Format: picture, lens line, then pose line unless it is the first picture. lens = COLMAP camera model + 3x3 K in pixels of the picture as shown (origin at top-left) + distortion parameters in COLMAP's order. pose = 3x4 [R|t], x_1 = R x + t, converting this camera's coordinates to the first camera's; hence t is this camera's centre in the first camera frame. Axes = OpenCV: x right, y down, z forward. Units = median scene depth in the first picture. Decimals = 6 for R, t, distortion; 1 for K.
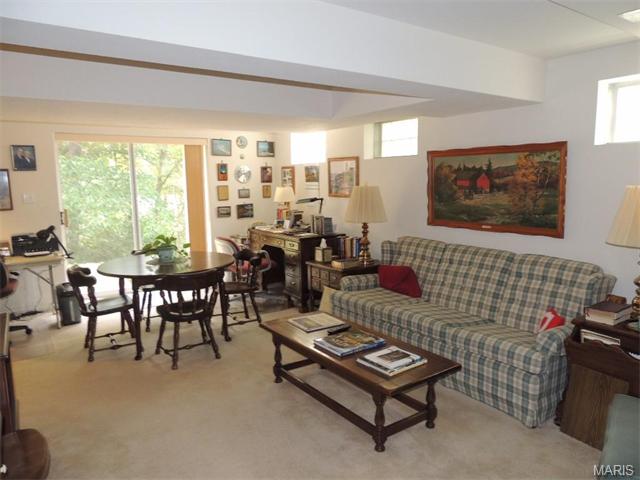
lens RADIAL K [[459.7, 0, 320.0], [0, 459.7, 240.0], [0, 0, 1]] dist [-0.016127, -0.002626]
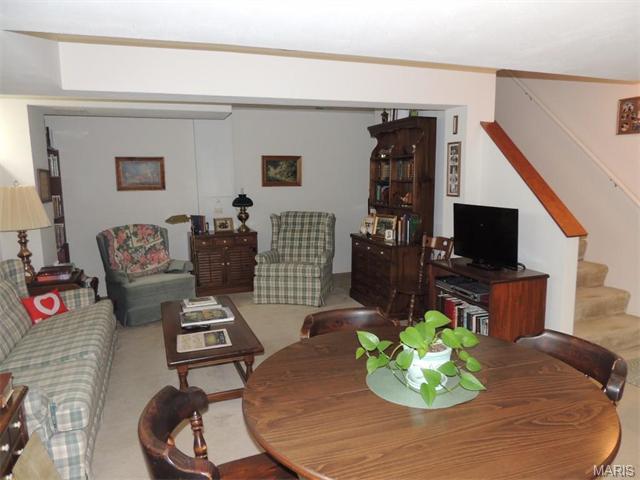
lens RADIAL K [[459.7, 0, 320.0], [0, 459.7, 240.0], [0, 0, 1]] dist [-0.016127, -0.002626]
pose [[-0.966203, -0.006466, 0.257701, -0.382409], [0.063578, 0.962826, 0.262533, -0.187614], [-0.249819, 0.270045, -0.929874, 1.464742]]
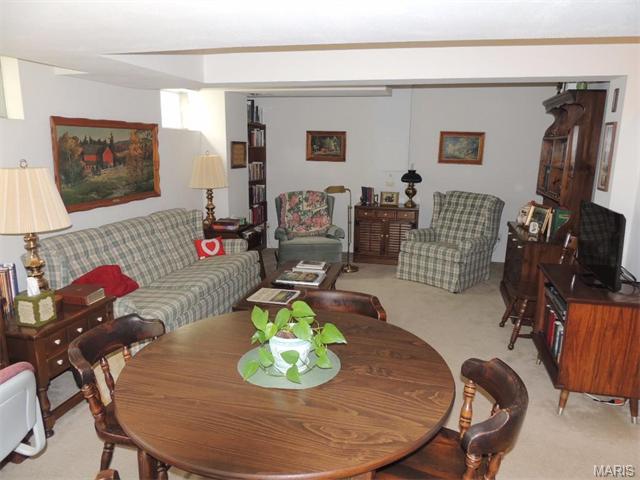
lens RADIAL K [[459.7, 0, 320.0], [0, 459.7, 240.0], [0, 0, 1]] dist [-0.016127, -0.002626]
pose [[-0.665082, -0.149926, 0.731565, -0.691345], [0.094303, 0.954935, 0.281436, -0.187850], [-0.740792, 0.256167, -0.620971, 1.316897]]
